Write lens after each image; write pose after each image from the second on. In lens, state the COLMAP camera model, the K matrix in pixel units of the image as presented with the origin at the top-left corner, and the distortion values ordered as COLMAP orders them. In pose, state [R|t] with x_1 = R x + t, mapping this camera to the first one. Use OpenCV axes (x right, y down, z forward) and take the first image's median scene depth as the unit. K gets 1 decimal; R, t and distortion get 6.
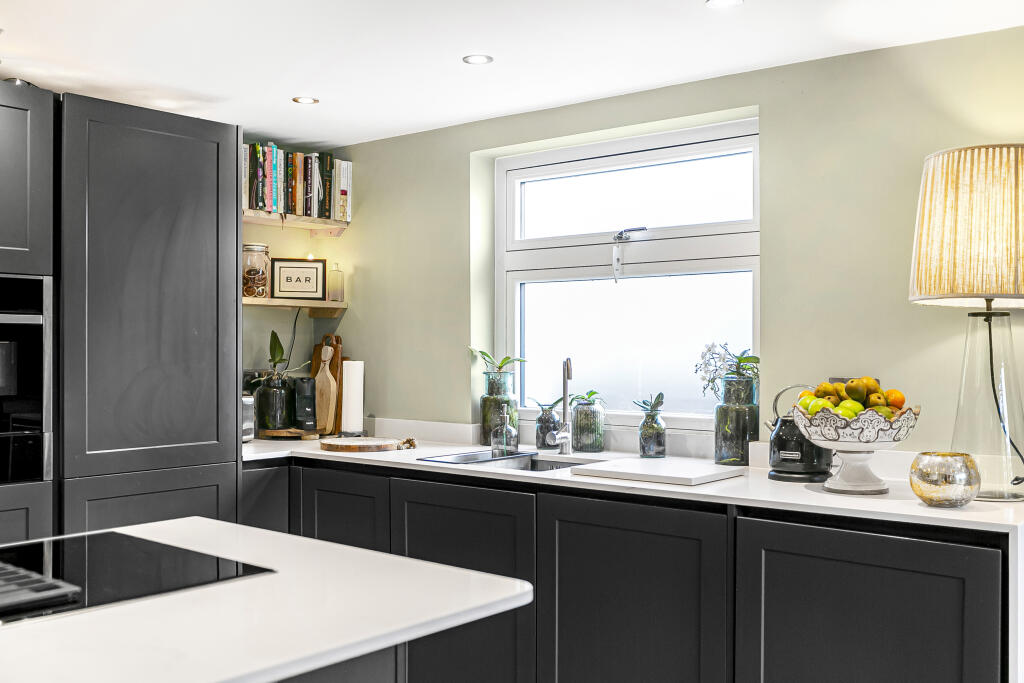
lens RADIAL K [[1011.3, 0, 501.8], [0, 1011.3, 351.3], [0, 0, 1]] dist [-0.003991, 0.000000]
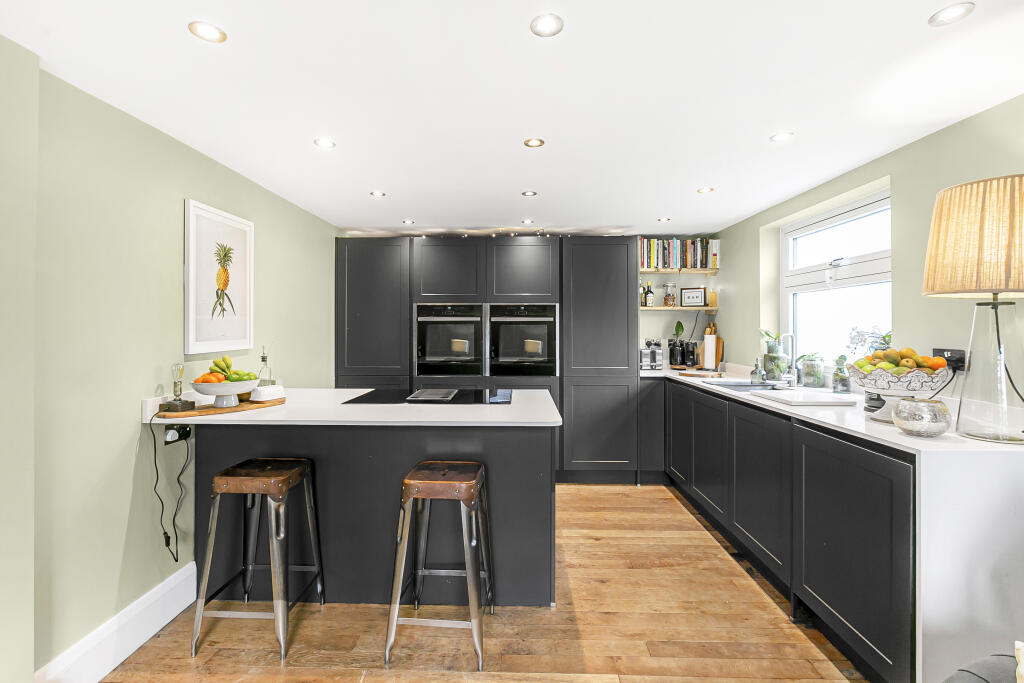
lens RADIAL K [[468.4, 0, 509.9], [0, 468.4, 332.3], [0, 0, 1]] dist [0.002059, -0.000049]
pose [[0.634373, 0.003990, -0.773017, 0.343994], [-0.000522, 0.999989, 0.004733, -0.000565], [0.773027, -0.002599, 0.634367, 0.057801]]
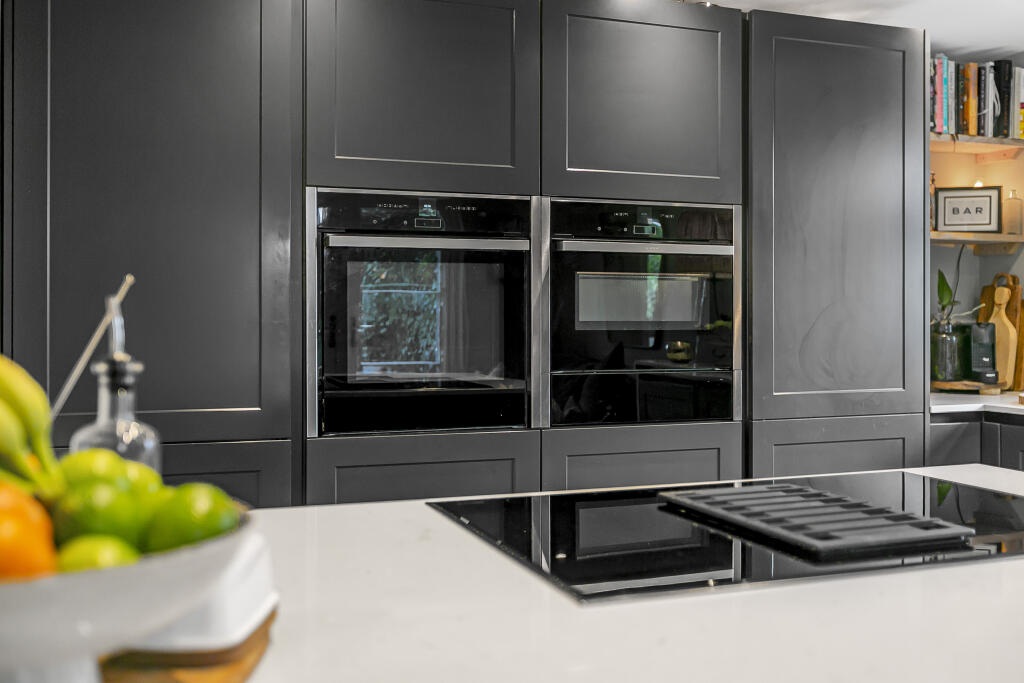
lens RADIAL K [[1011.3, 0, 488.4], [0, 1011.3, 317.5], [0, 0, 1]] dist [-0.003991, 0.000000]
pose [[0.868292, -0.001952, -0.496049, -0.133784], [-0.000647, 0.999987, -0.005068, 0.026717], [0.496053, 0.004722, 0.868280, 0.044581]]
